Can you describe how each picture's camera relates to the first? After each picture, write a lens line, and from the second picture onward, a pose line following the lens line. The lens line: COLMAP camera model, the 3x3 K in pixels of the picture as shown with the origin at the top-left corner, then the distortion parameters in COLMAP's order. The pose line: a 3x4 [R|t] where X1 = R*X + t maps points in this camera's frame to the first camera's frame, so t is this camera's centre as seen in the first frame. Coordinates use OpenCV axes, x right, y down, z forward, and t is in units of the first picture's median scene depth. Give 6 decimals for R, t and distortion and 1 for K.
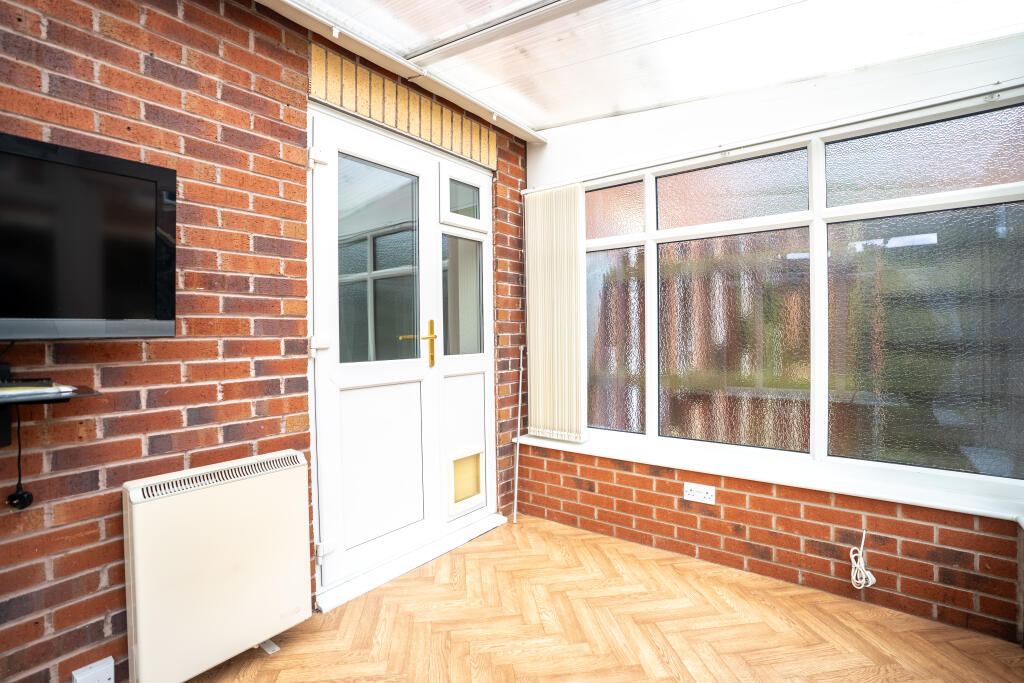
lens RADIAL K [[476.0, 0, 516.7], [0, 476.0, 340.0], [0, 0, 1]] dist [-0.064700, 0.022385]
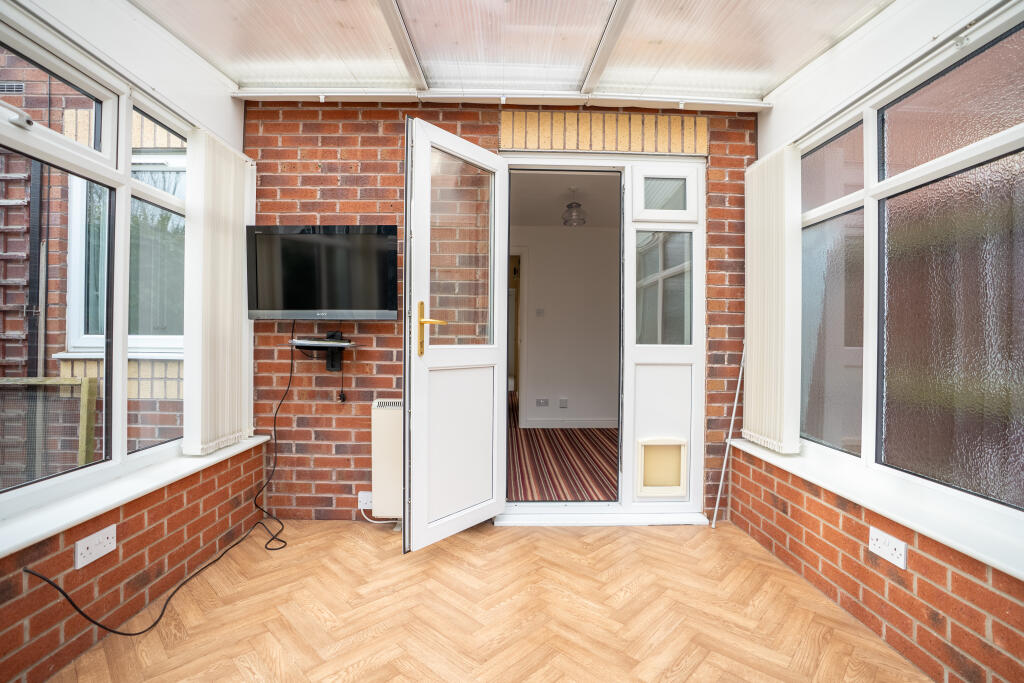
lens RADIAL K [[476.0, 0, 513.1], [0, 476.0, 337.9], [0, 0, 1]] dist [-0.064700, 0.022385]
pose [[0.630532, 0.018372, -0.775946, 0.561954], [-0.028972, 0.999580, 0.000124, 0.029422], [0.775623, 0.022402, 0.630799, 0.125104]]
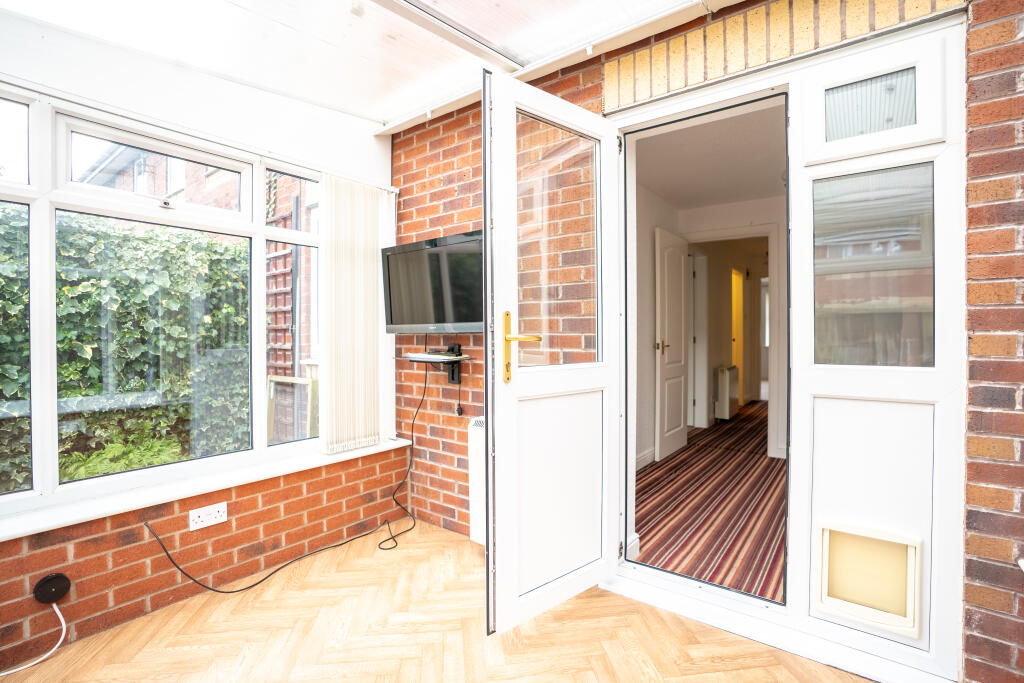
lens RADIAL K [[476.0, 0, 518.4], [0, 476.0, 337.6], [0, 0, 1]] dist [-0.064700, 0.022385]
pose [[0.011211, 0.022019, -0.999695, 0.547624], [-0.011456, 0.999695, 0.021890, -0.015342], [0.999872, 0.011207, 0.011460, 0.649289]]
